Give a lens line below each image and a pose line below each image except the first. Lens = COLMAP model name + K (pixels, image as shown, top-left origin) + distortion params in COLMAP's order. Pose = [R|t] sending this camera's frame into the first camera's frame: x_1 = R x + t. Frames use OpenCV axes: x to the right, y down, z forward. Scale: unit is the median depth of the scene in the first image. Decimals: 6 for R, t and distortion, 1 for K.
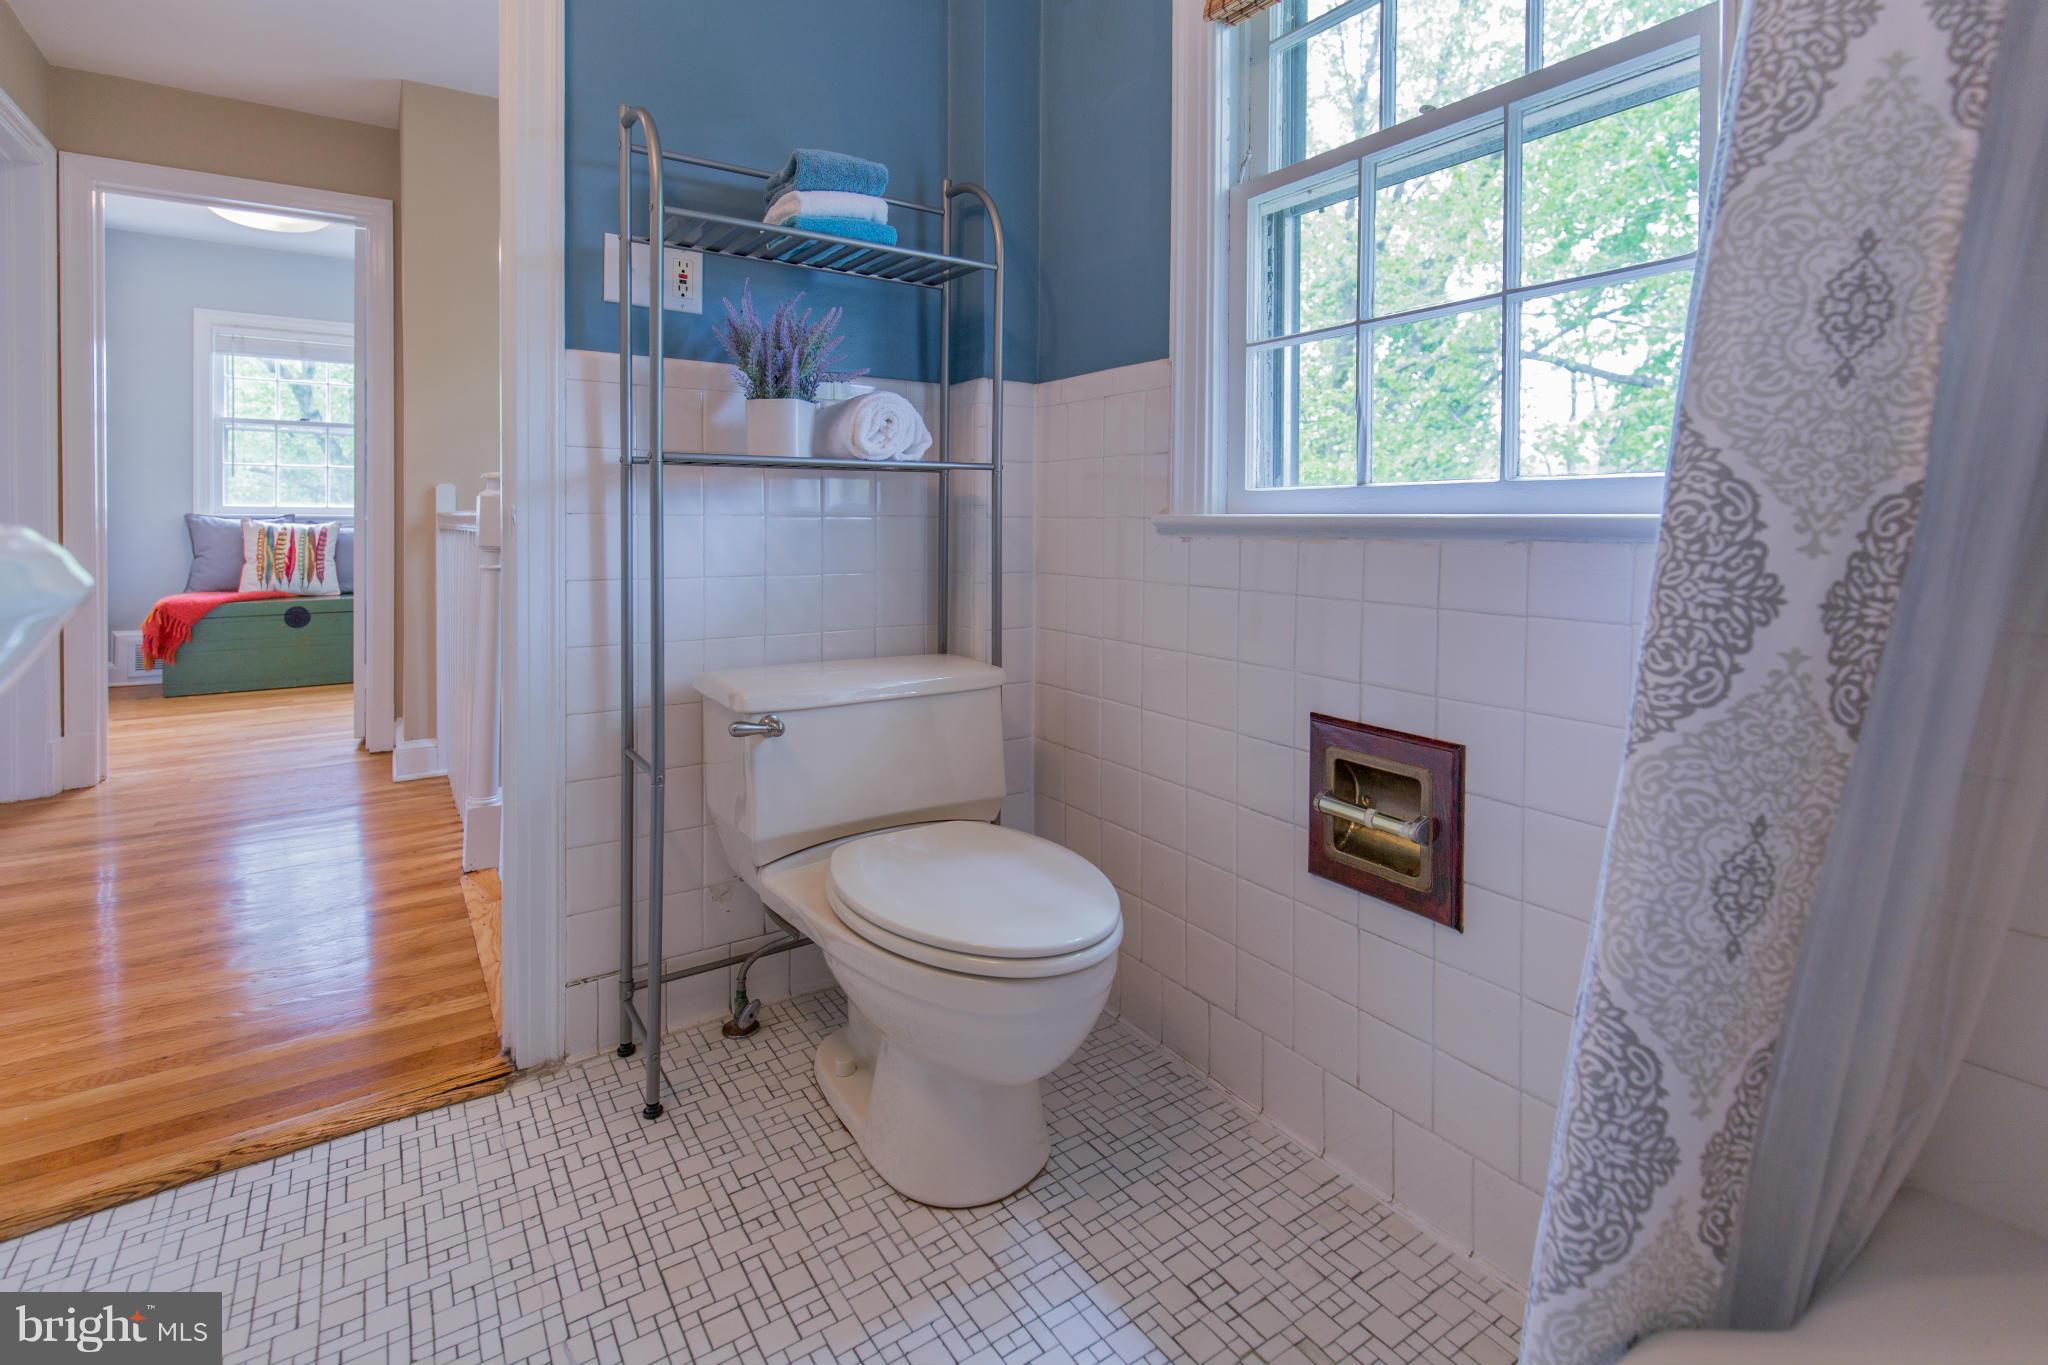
lens RADIAL K [[965.7, 0, 1033.2], [0, 965.7, 533.9], [0, 0, 1]] dist [0.000736, 0.000152]
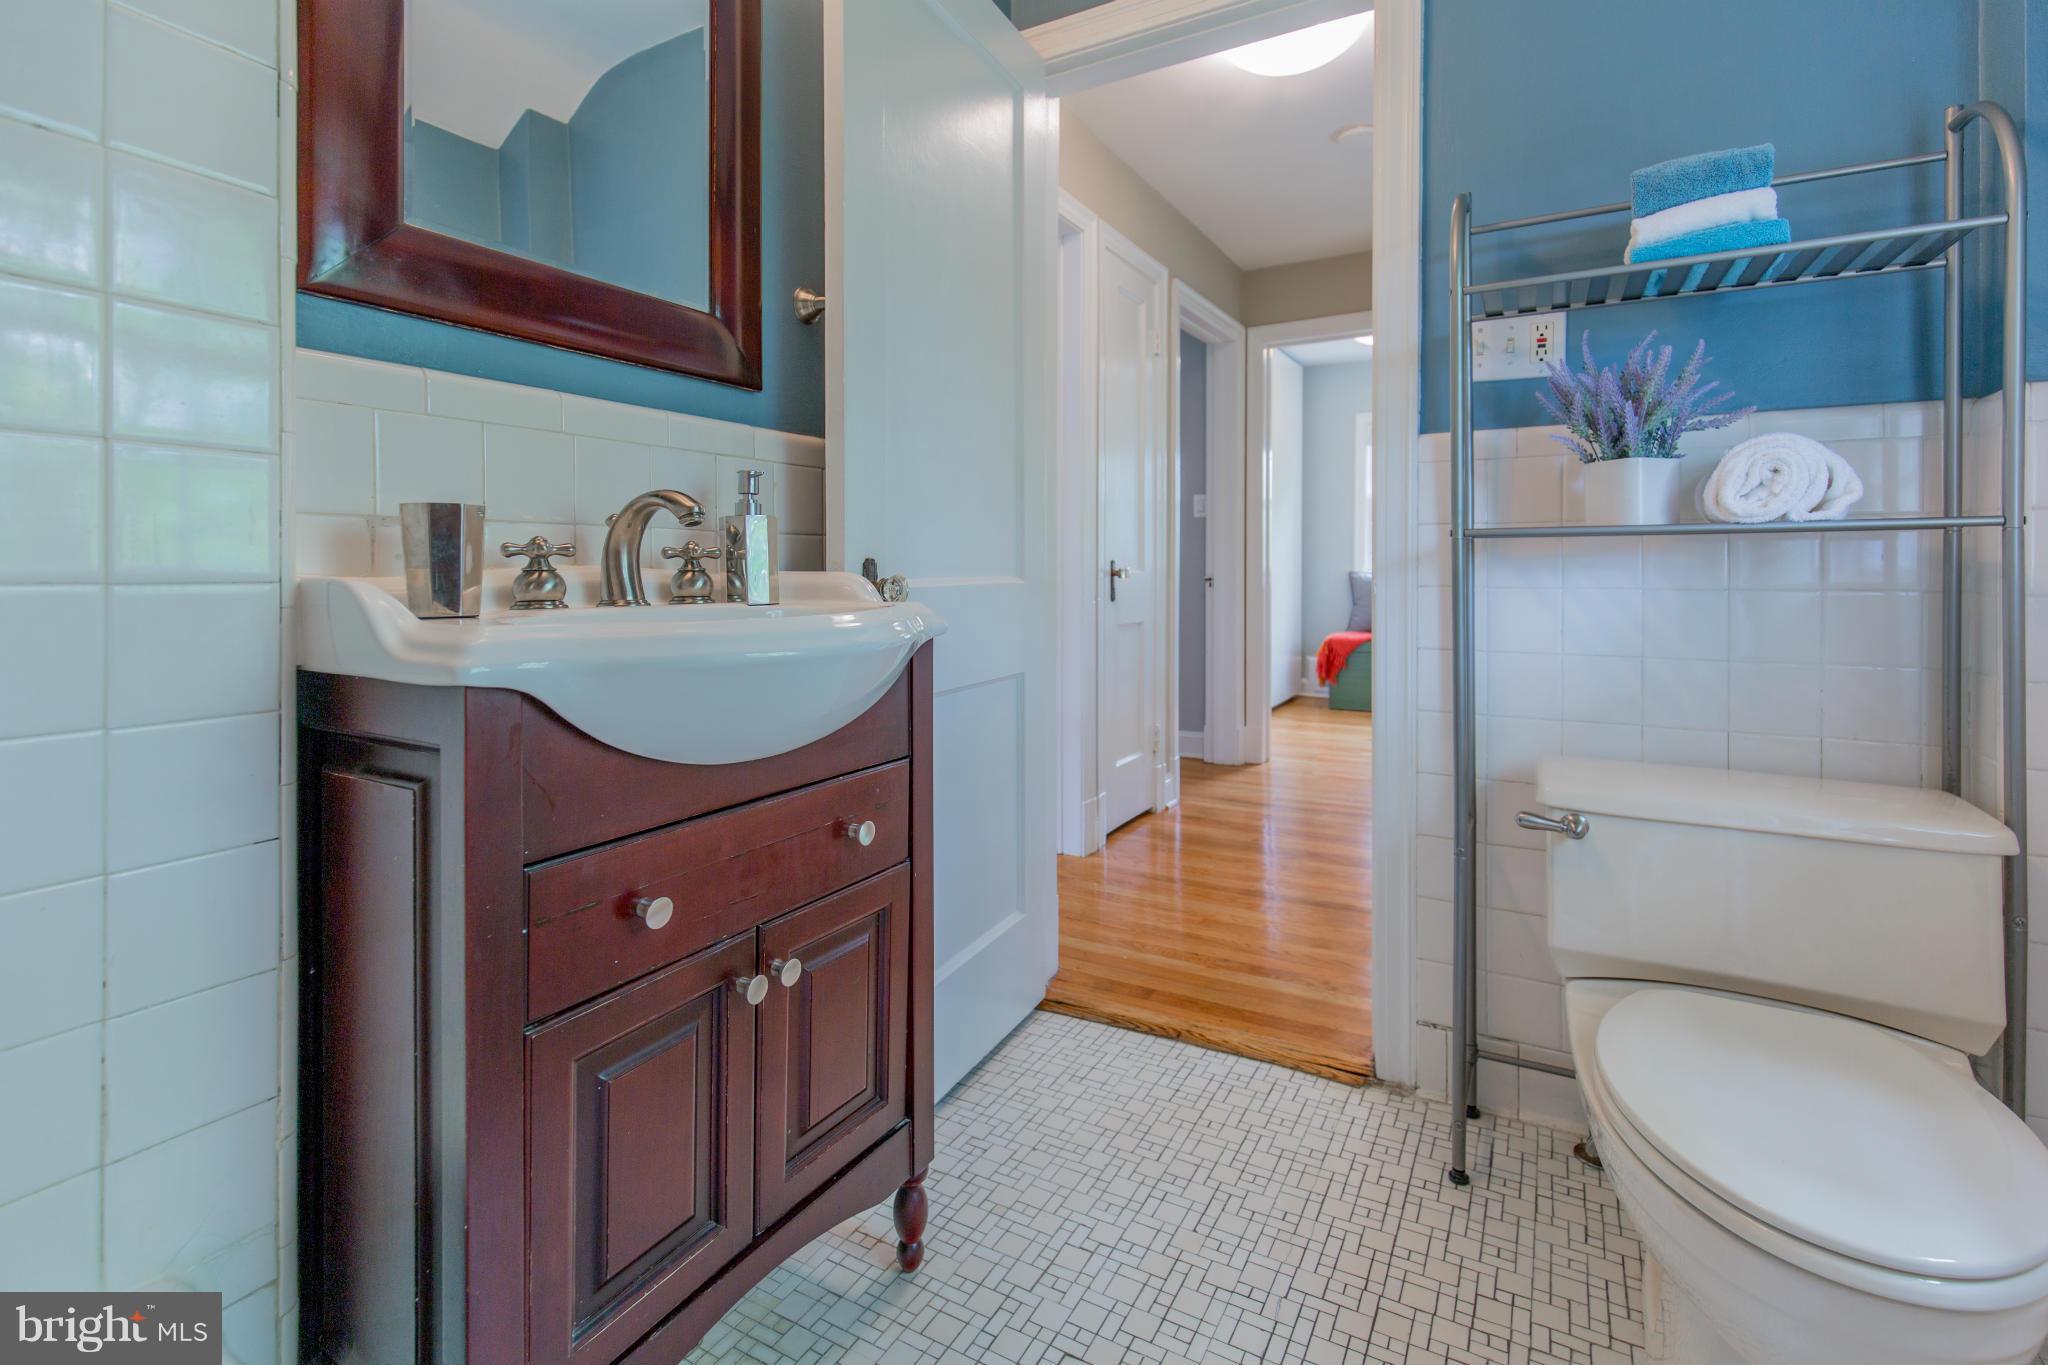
lens RADIAL K [[941.4, 0, 1024.5], [0, 941.4, 573.8], [0, 0, 1]] dist [-0.004380, -0.000750]
pose [[0.443821, 0.003044, -0.896110, 0.280526], [-0.013866, 0.999898, -0.003471, -0.026250], [0.896008, 0.013966, 0.443818, 0.141679]]
